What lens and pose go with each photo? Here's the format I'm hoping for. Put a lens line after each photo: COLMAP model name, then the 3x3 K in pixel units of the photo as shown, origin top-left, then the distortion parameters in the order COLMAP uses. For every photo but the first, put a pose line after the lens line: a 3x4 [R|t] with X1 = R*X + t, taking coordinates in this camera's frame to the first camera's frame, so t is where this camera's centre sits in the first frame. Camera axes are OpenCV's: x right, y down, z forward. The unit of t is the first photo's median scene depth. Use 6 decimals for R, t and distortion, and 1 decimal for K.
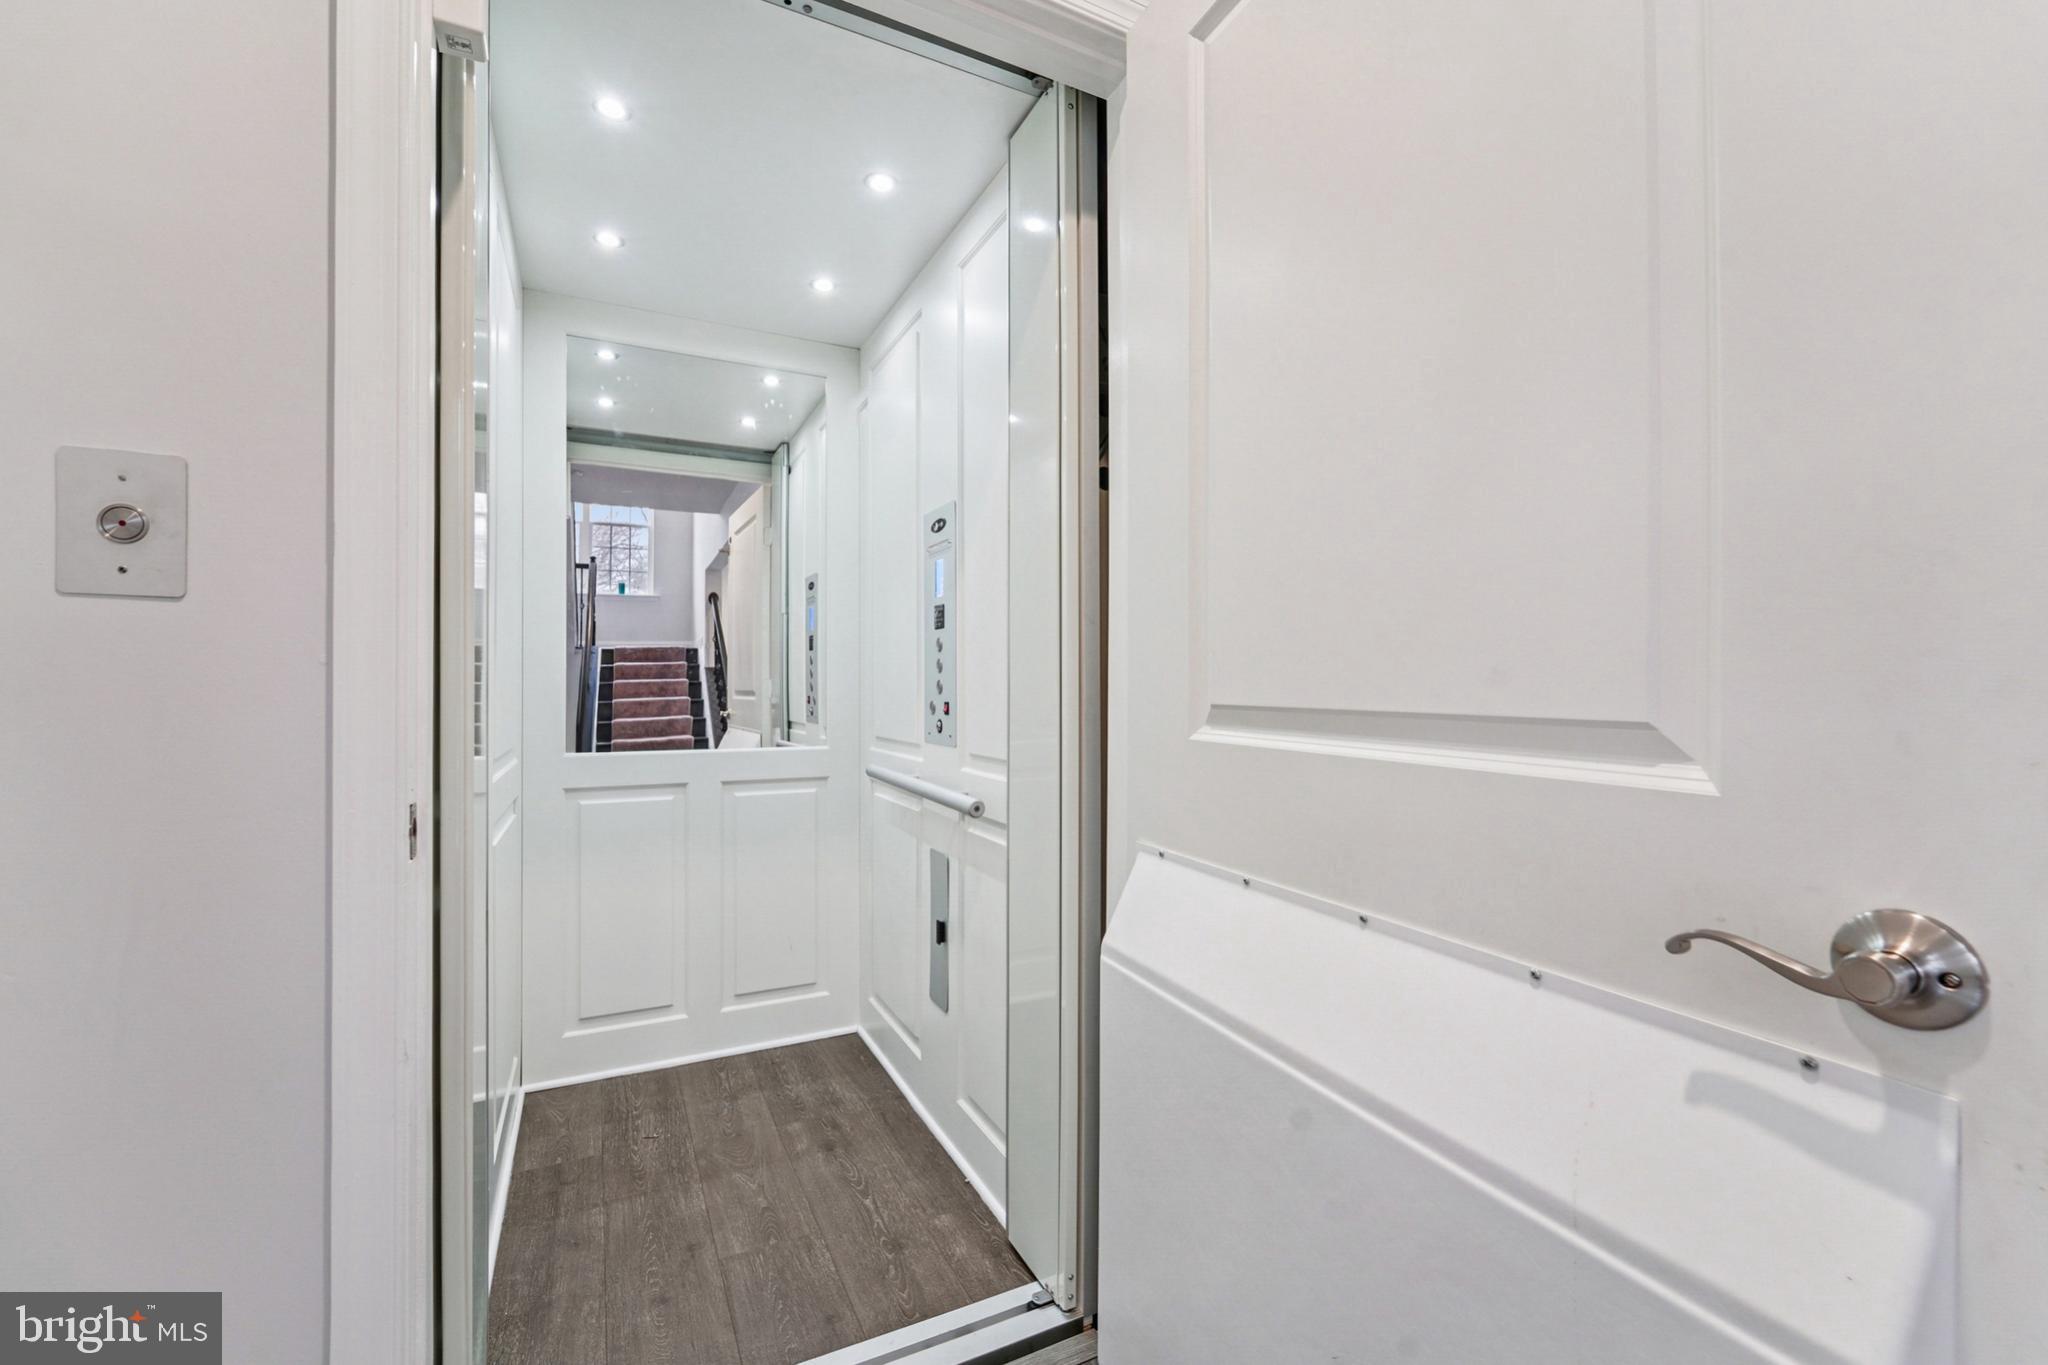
lens RADIAL K [[841.4, 0, 1032.0], [0, 841.4, 680.1], [0, 0, 1]] dist [-0.022121, 0.002789]
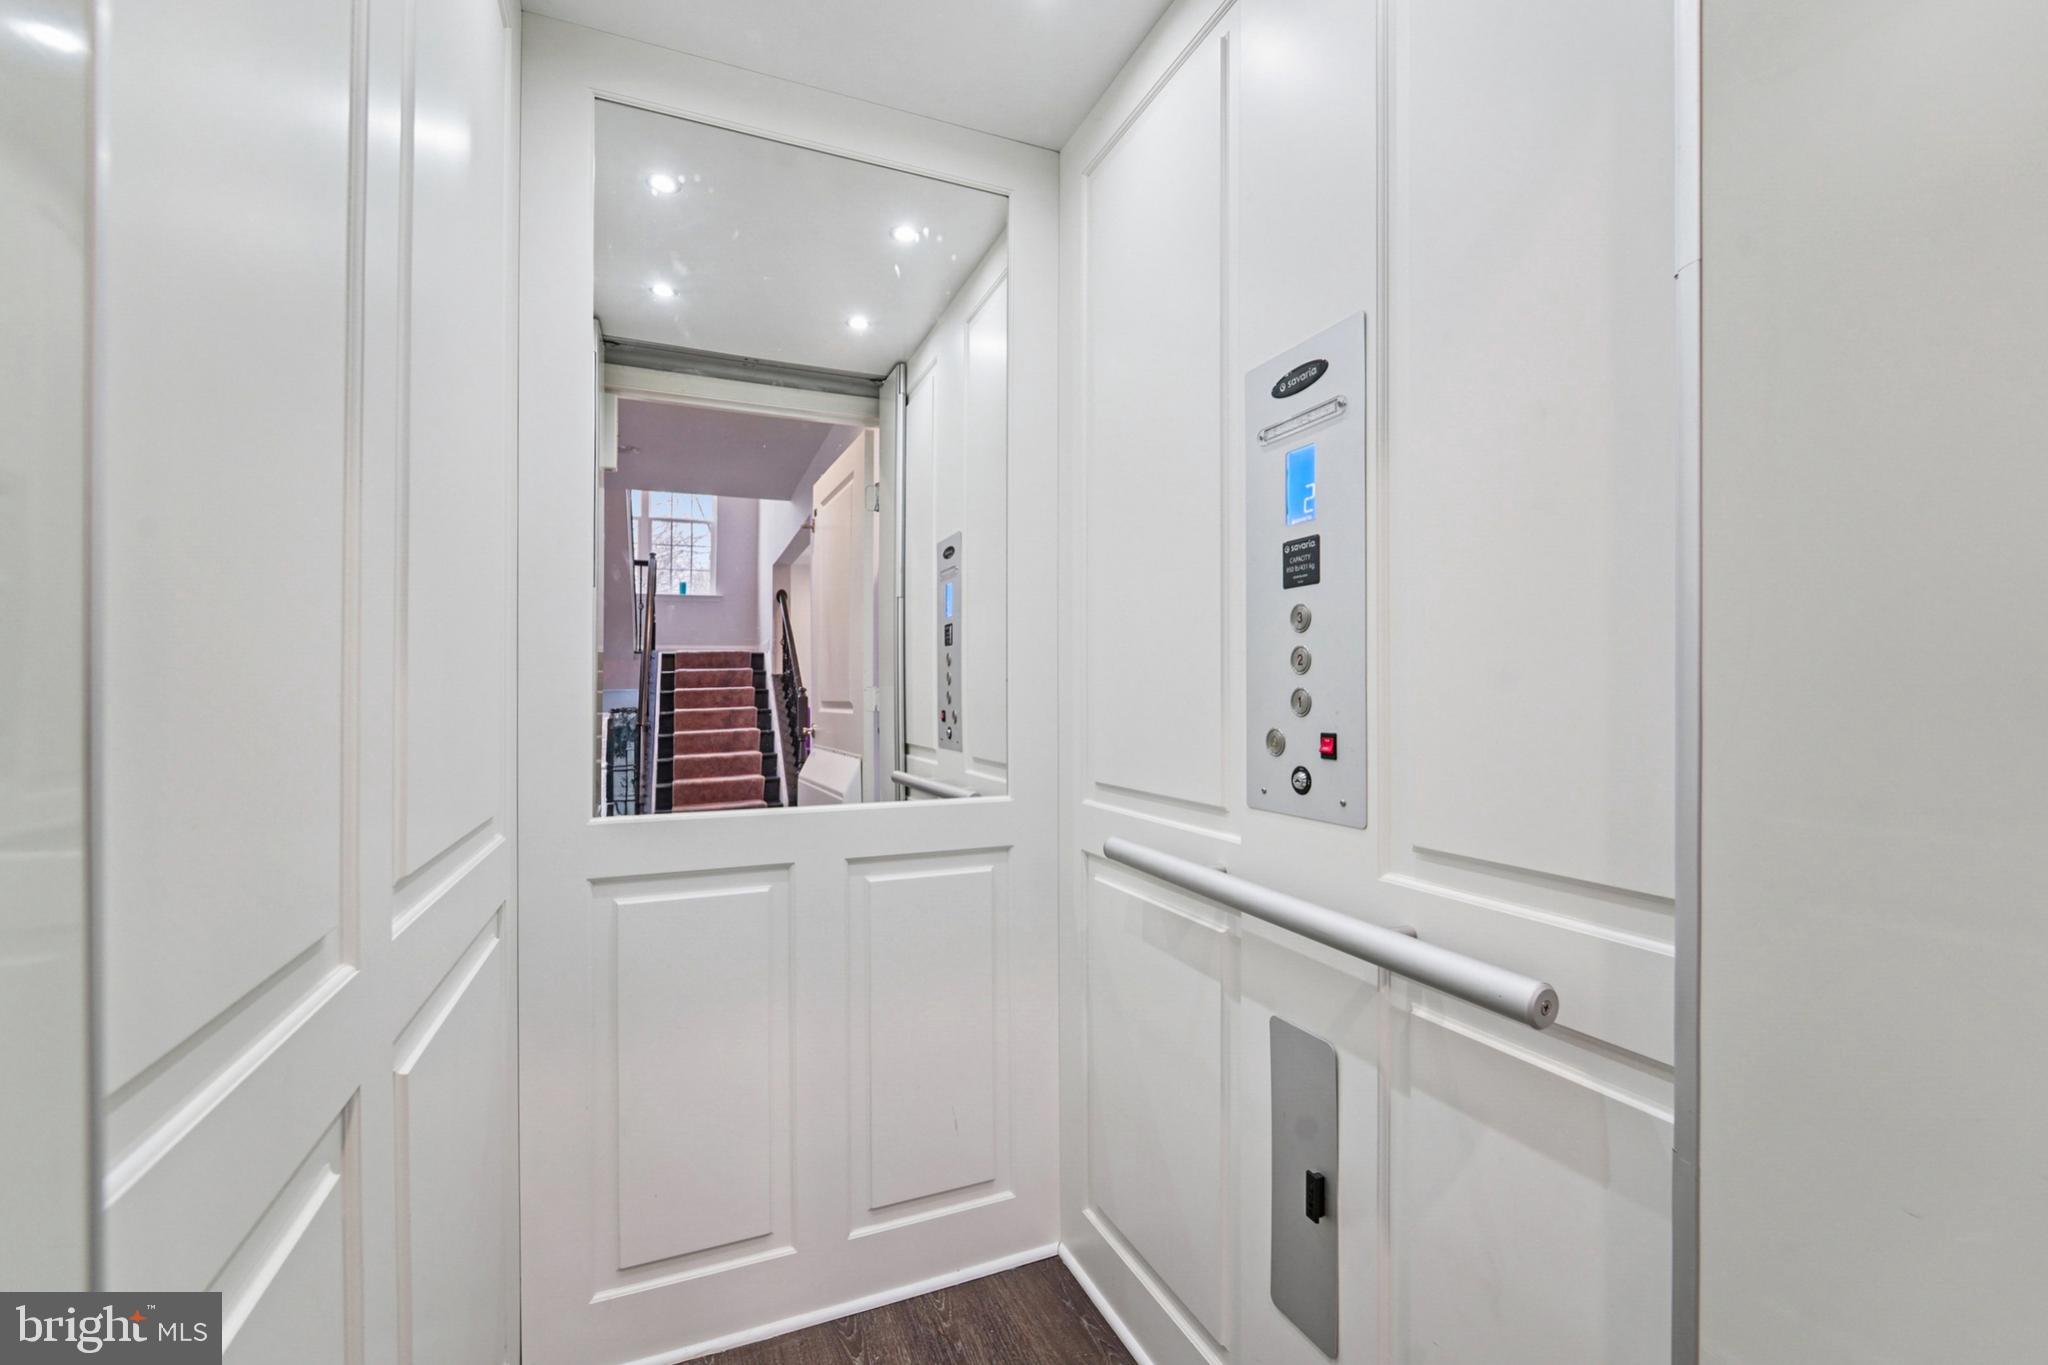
lens RADIAL K [[841.4, 0, 1025.2], [0, 841.4, 686.7], [0, 0, 1]] dist [-0.022121, 0.002789]
pose [[0.997604, -0.005420, -0.068966, -0.150668], [0.005484, 0.999985, 0.000729, -0.001540], [0.068961, -0.001105, 0.997619, 0.306646]]
